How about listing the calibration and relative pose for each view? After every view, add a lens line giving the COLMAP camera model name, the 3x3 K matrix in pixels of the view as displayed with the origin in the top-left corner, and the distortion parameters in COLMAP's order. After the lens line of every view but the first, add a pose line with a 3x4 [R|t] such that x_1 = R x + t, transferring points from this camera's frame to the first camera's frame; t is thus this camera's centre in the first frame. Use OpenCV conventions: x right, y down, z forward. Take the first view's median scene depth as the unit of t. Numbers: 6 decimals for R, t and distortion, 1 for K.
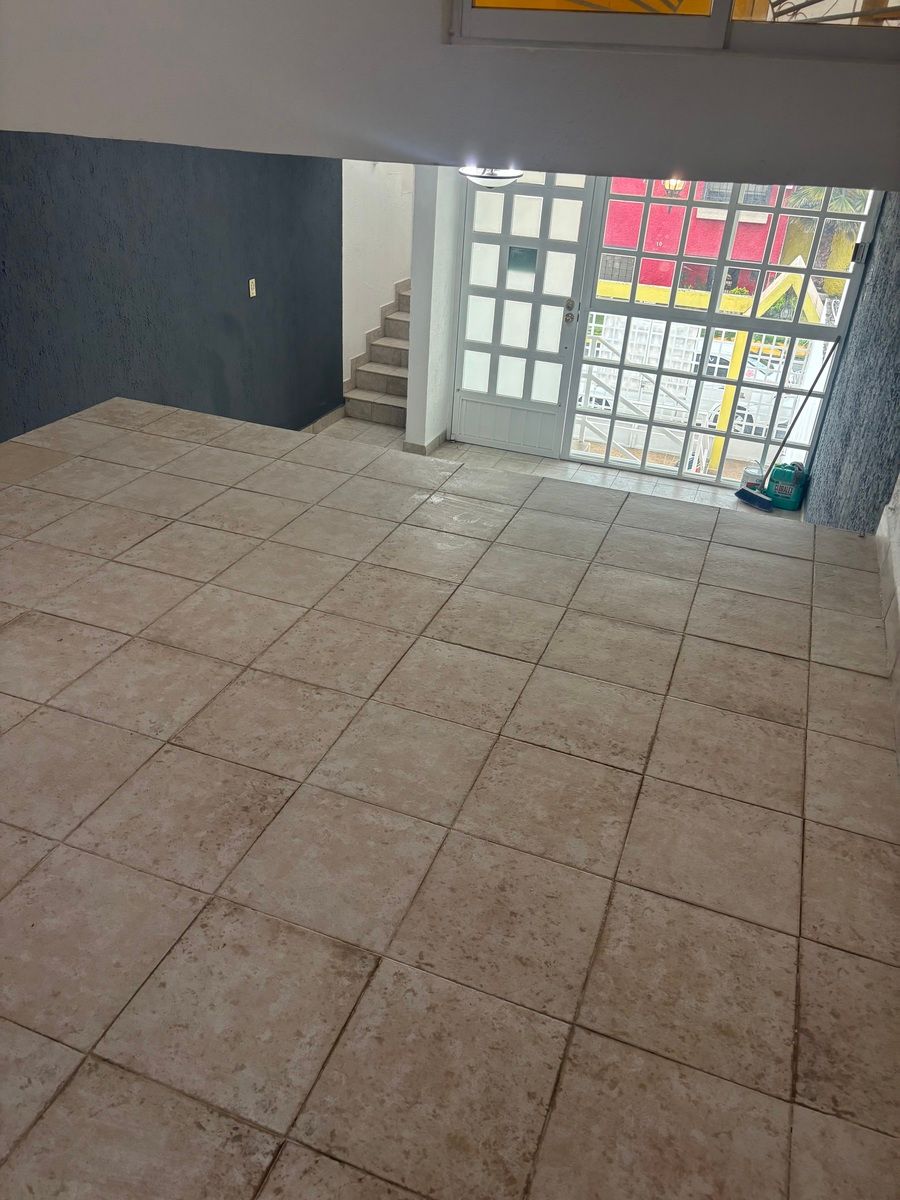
lens RADIAL K [[918.1, 0, 441.7], [0, 918.1, 610.1], [0, 0, 1]] dist [0.102695, -0.149805]
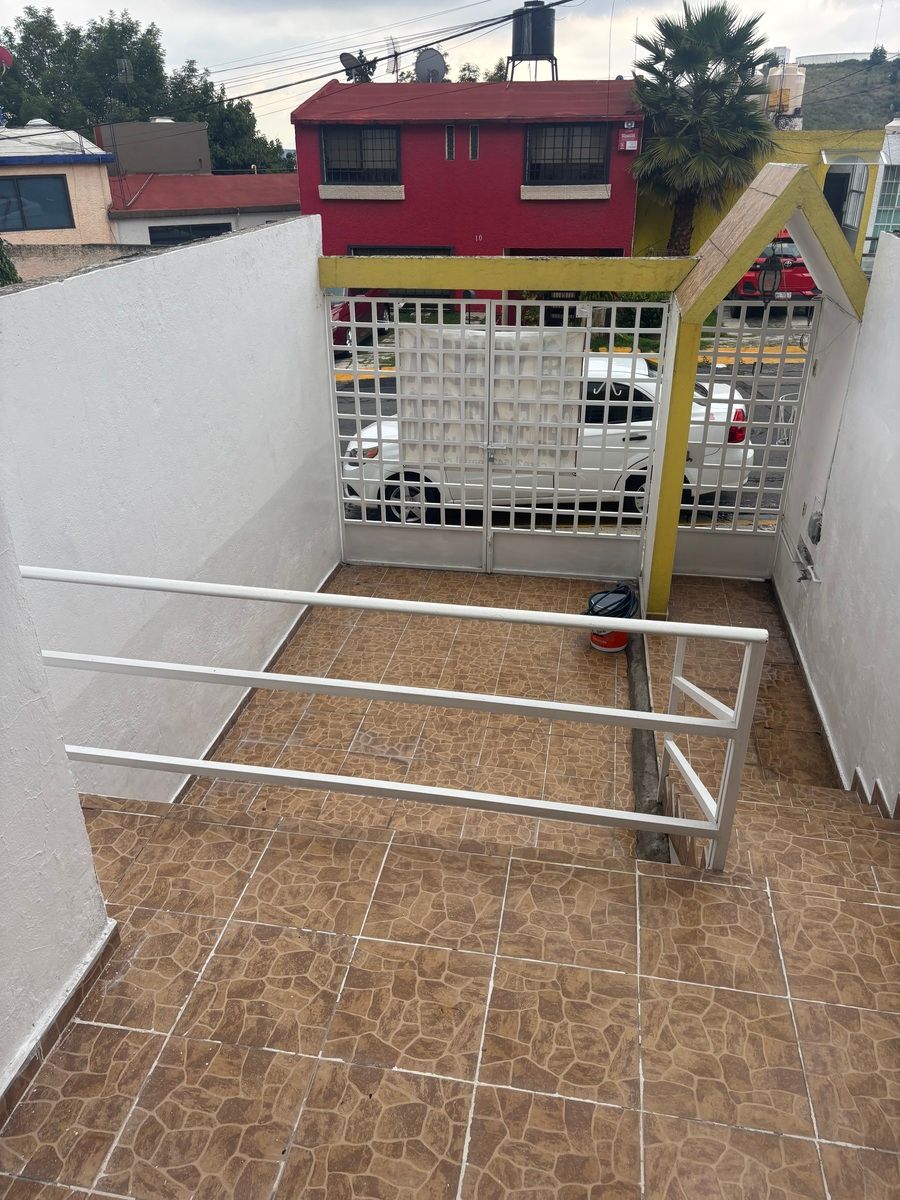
lens RADIAL K [[918.1, 0, 441.7], [0, 918.1, 610.1], [0, 0, 1]] dist [0.102695, -0.149805]
pose [[0.980701, -0.140977, 0.135467, 0.235445], [0.145375, 0.989107, -0.023086, -0.324011], [-0.130736, 0.042334, 0.990513, 1.085228]]
